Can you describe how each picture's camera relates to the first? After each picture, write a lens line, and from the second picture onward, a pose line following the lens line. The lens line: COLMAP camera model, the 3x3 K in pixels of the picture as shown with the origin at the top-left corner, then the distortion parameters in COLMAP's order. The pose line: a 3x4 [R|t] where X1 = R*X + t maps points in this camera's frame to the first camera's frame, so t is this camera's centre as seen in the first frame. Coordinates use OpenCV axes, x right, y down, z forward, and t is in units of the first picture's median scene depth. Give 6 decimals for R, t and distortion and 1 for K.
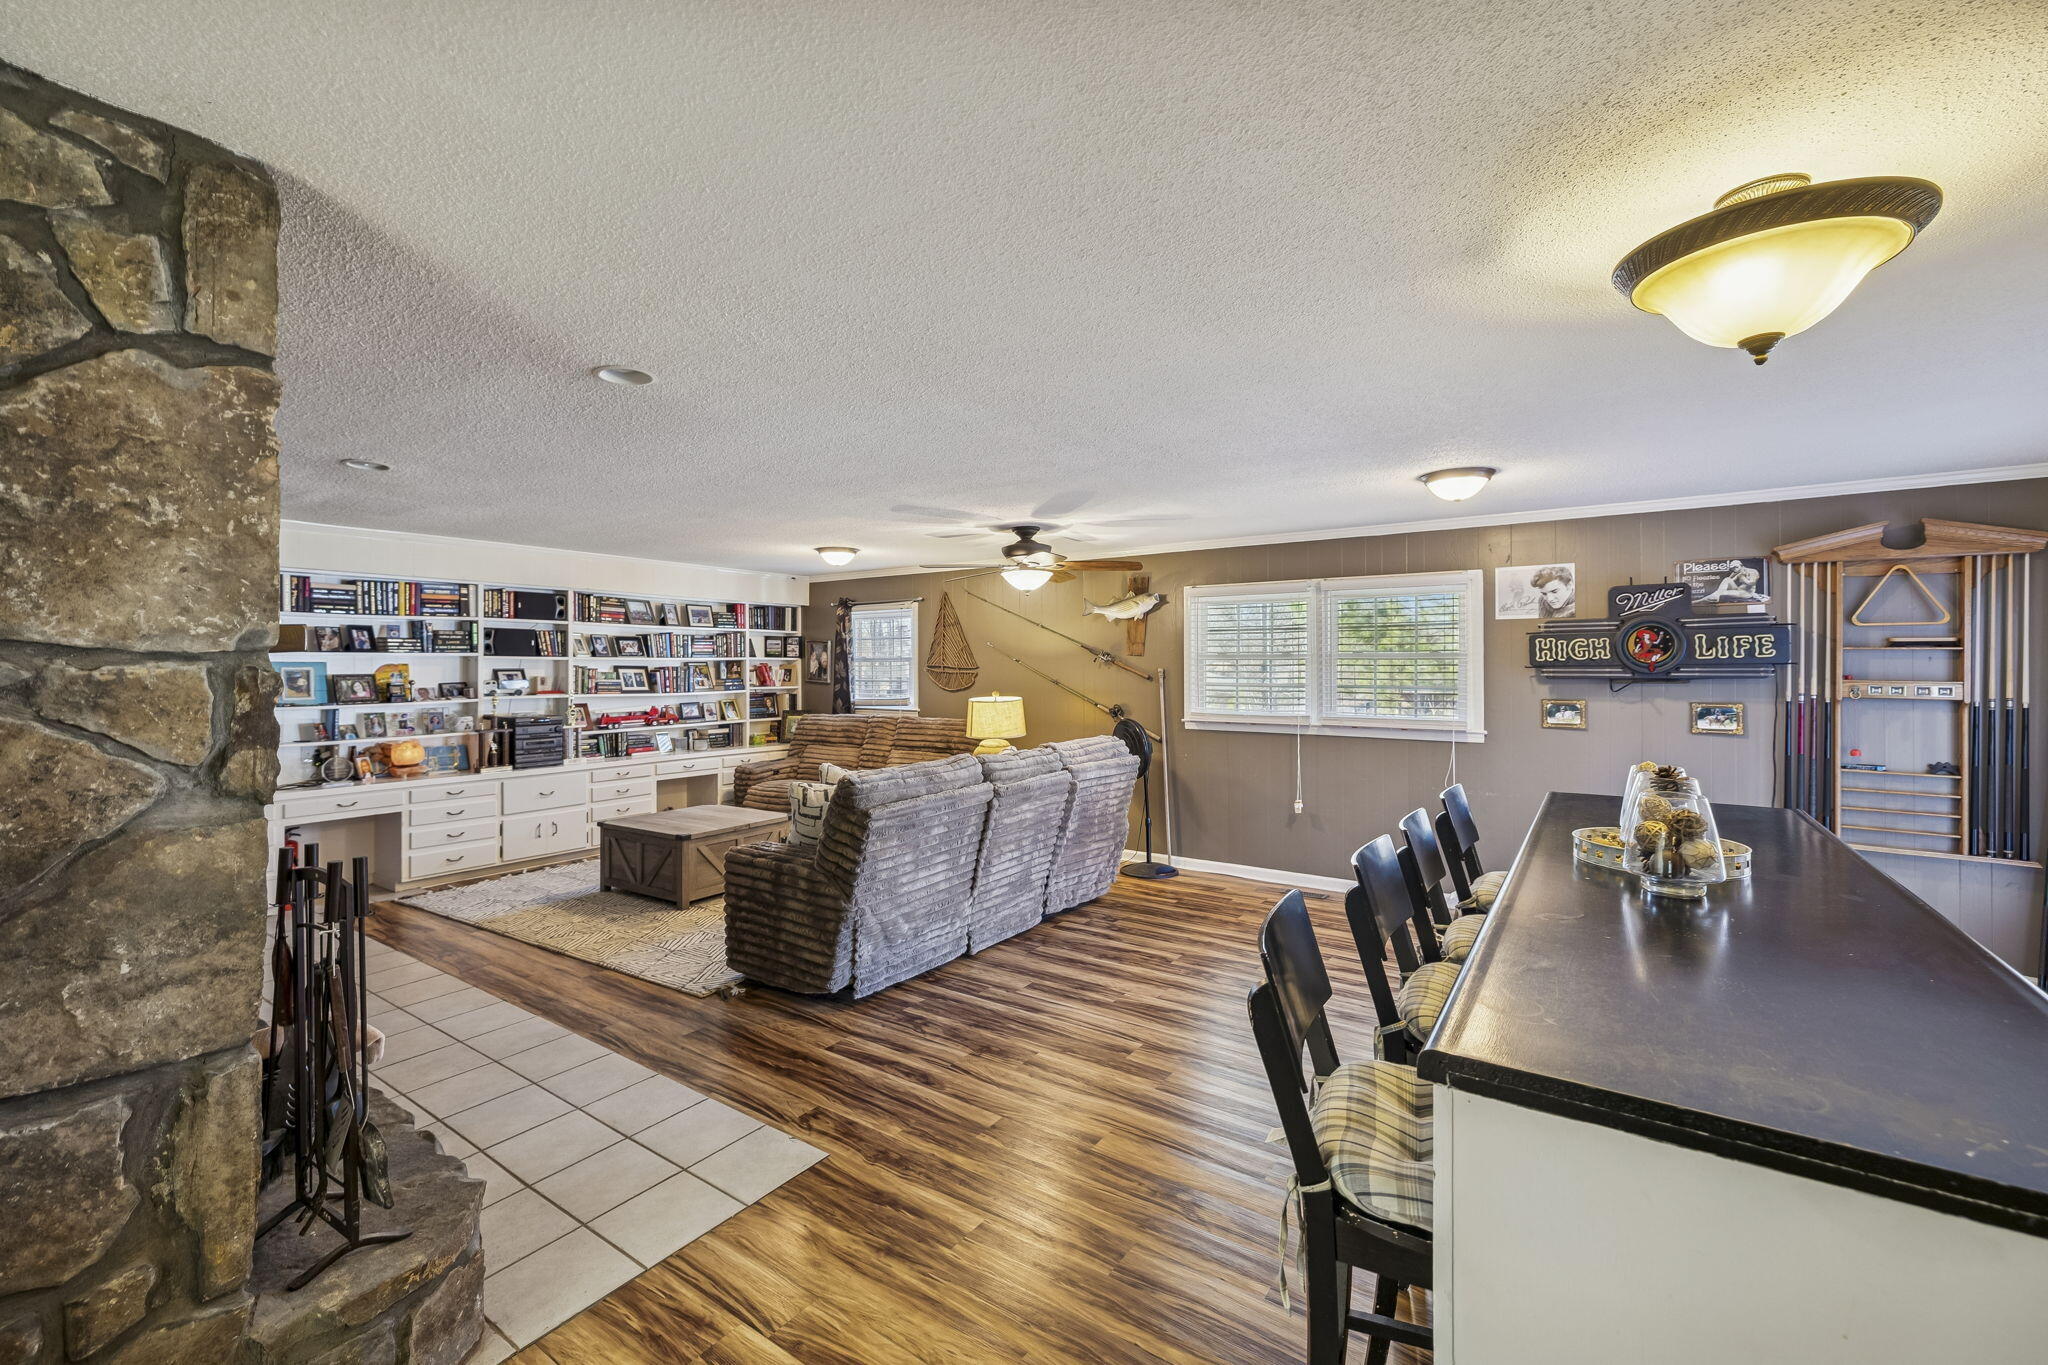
lens RADIAL K [[853.0, 0, 1017.1], [0, 853.0, 664.9], [0, 0, 1]] dist [0.006266, -0.000392]
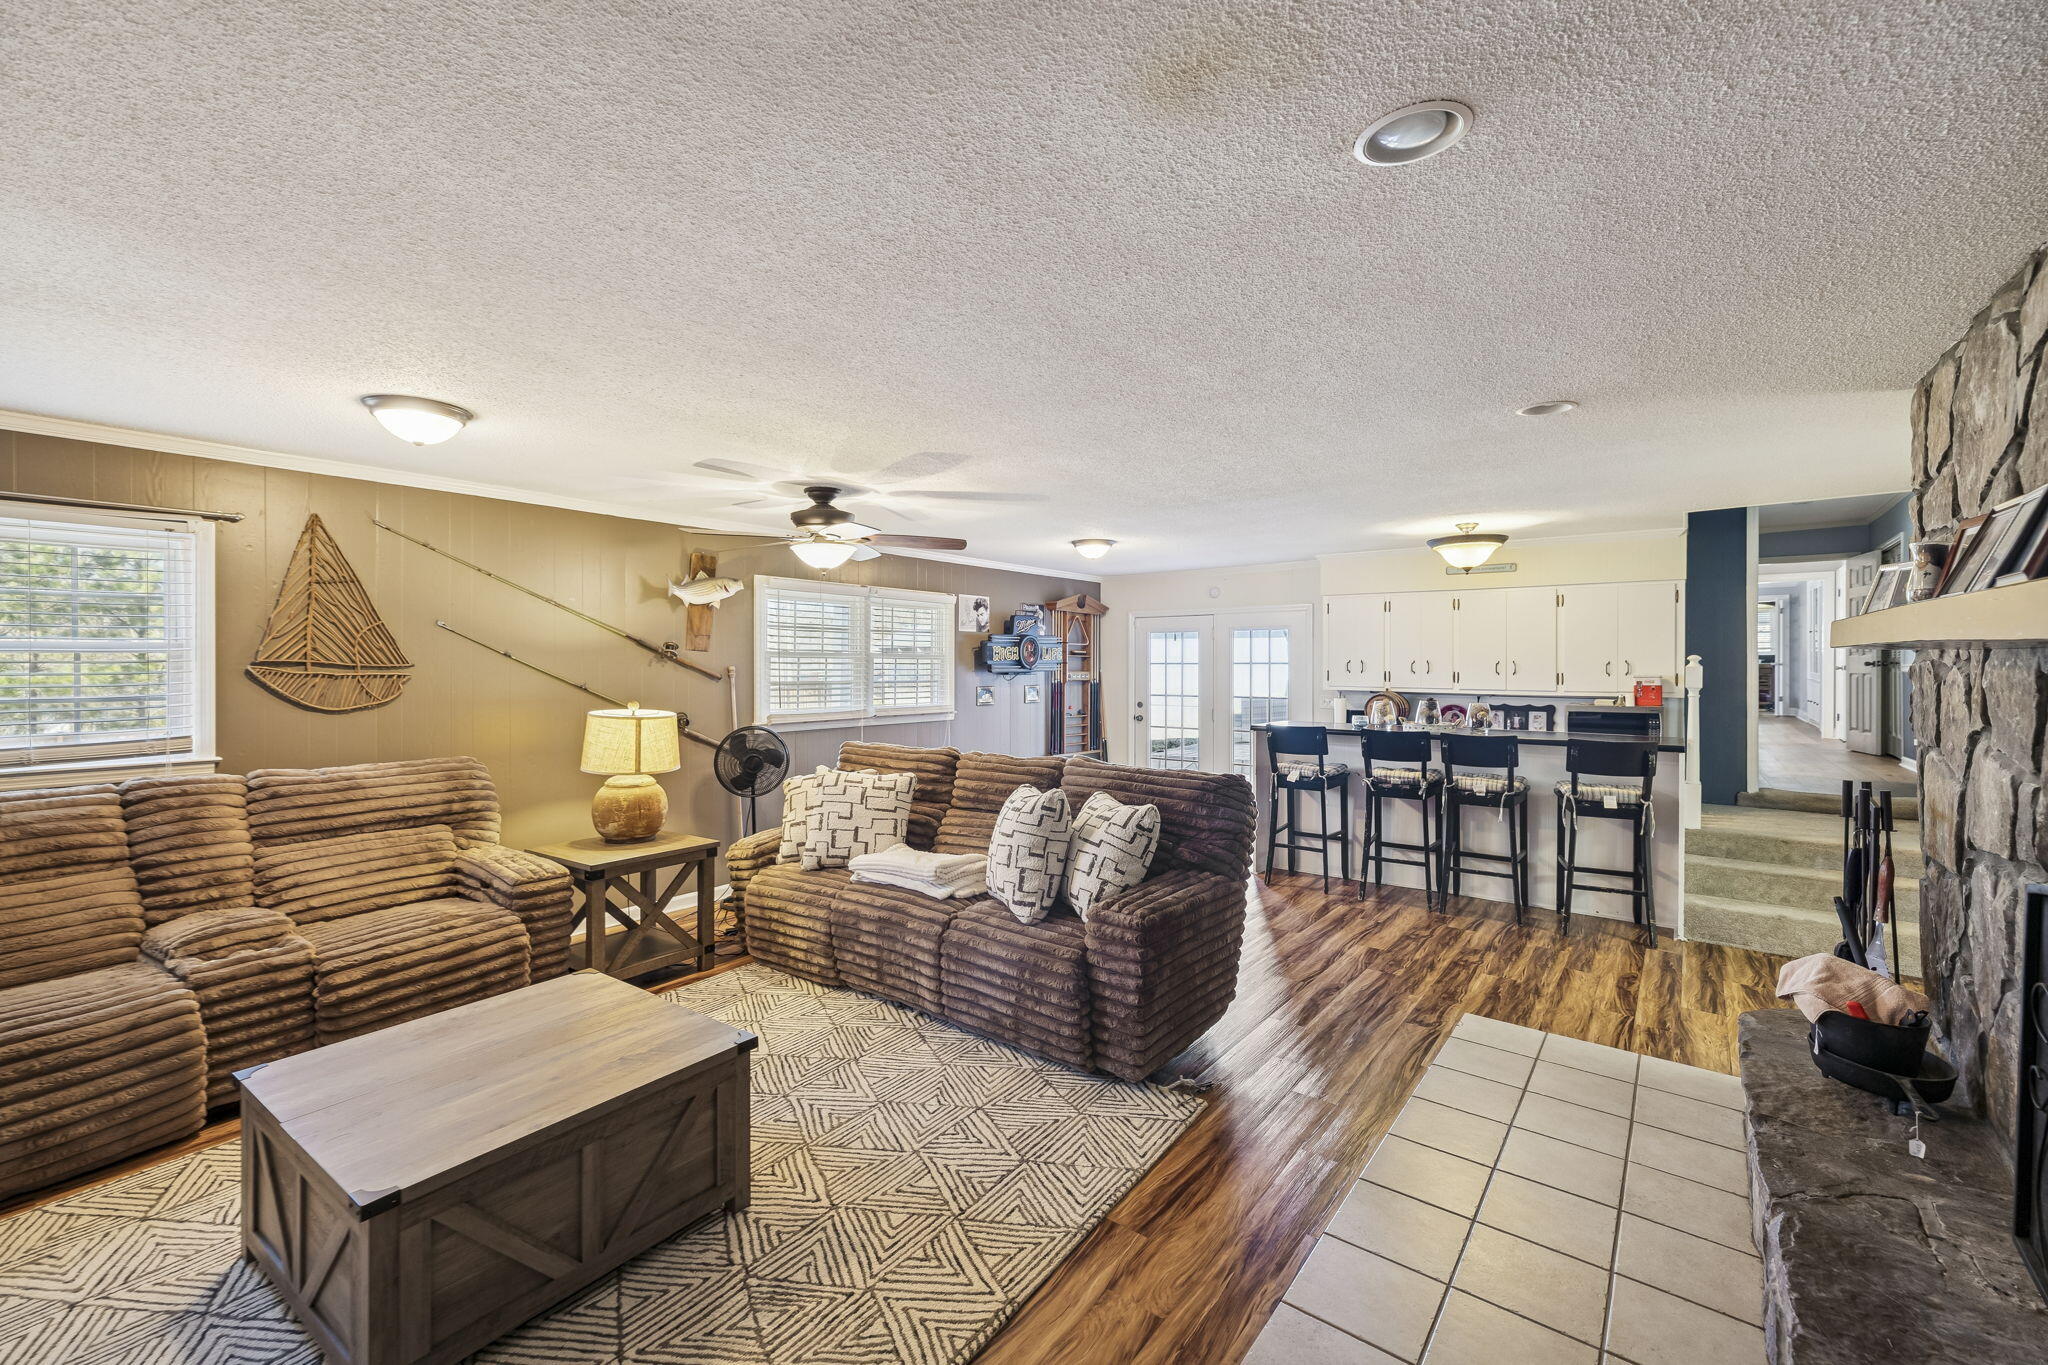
lens RADIAL K [[853.0, 0, 1017.1], [0, 853.0, 664.9], [0, 0, 1]] dist [0.006266, -0.000392]
pose [[0.051160, 0.000744, 0.998690, -0.846270], [-0.001969, 0.999998, -0.000644, 0.003266], [-0.998689, -0.001934, 0.051161, 0.849772]]
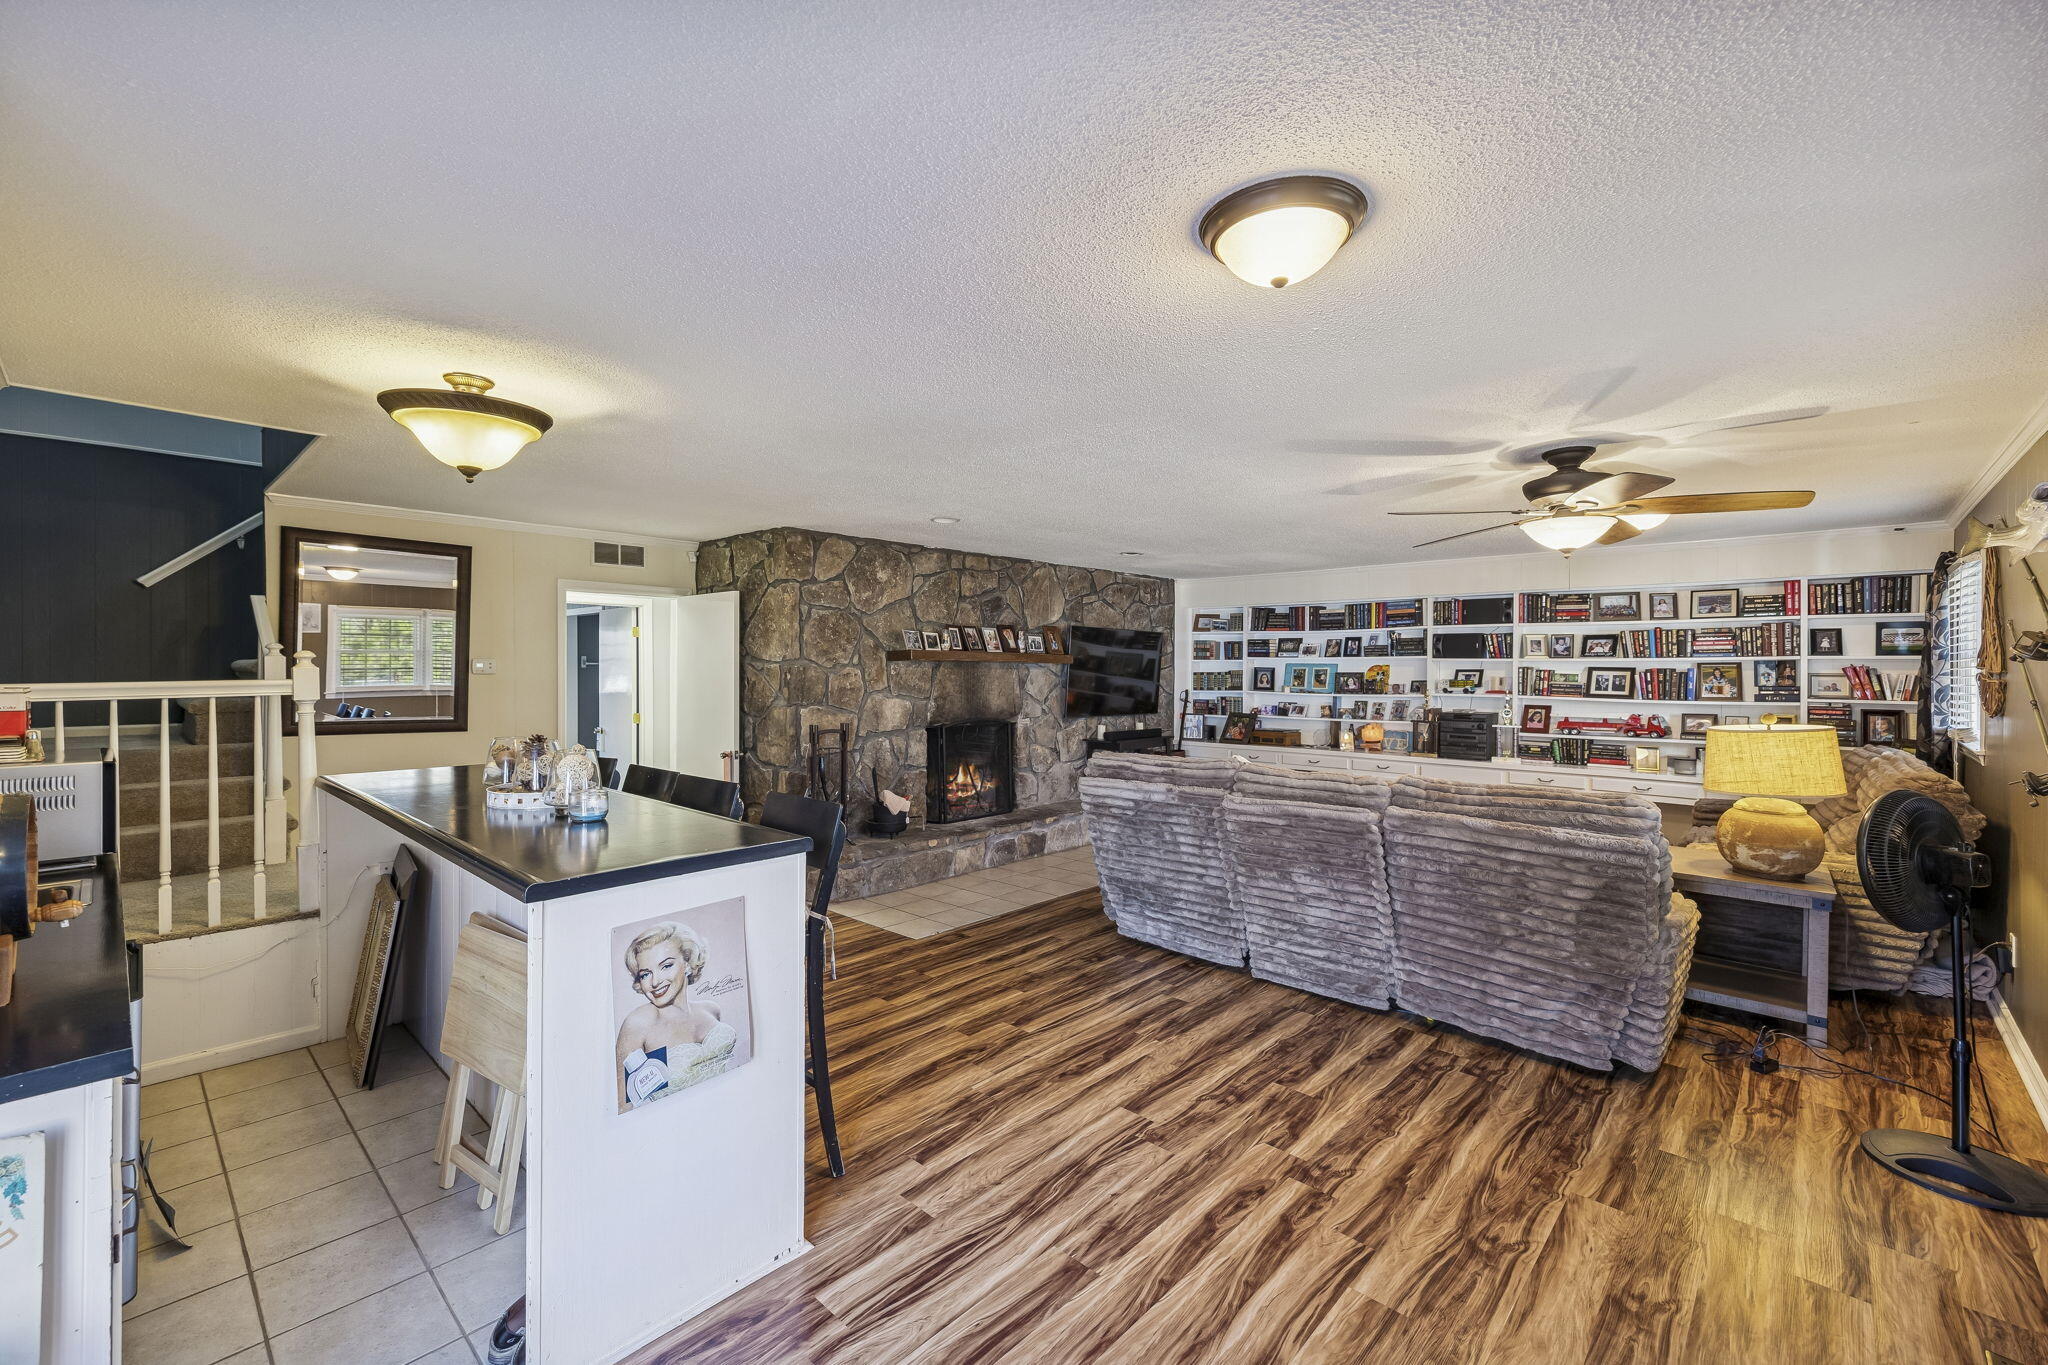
lens RADIAL K [[853.0, 0, 1017.1], [0, 853.0, 664.9], [0, 0, 1]] dist [0.006266, -0.000392]
pose [[-0.144915, -0.003107, -0.989439, 0.767460], [-0.002950, 0.999992, -0.002708, 0.004128], [0.989440, 0.002526, -0.144923, 0.748164]]
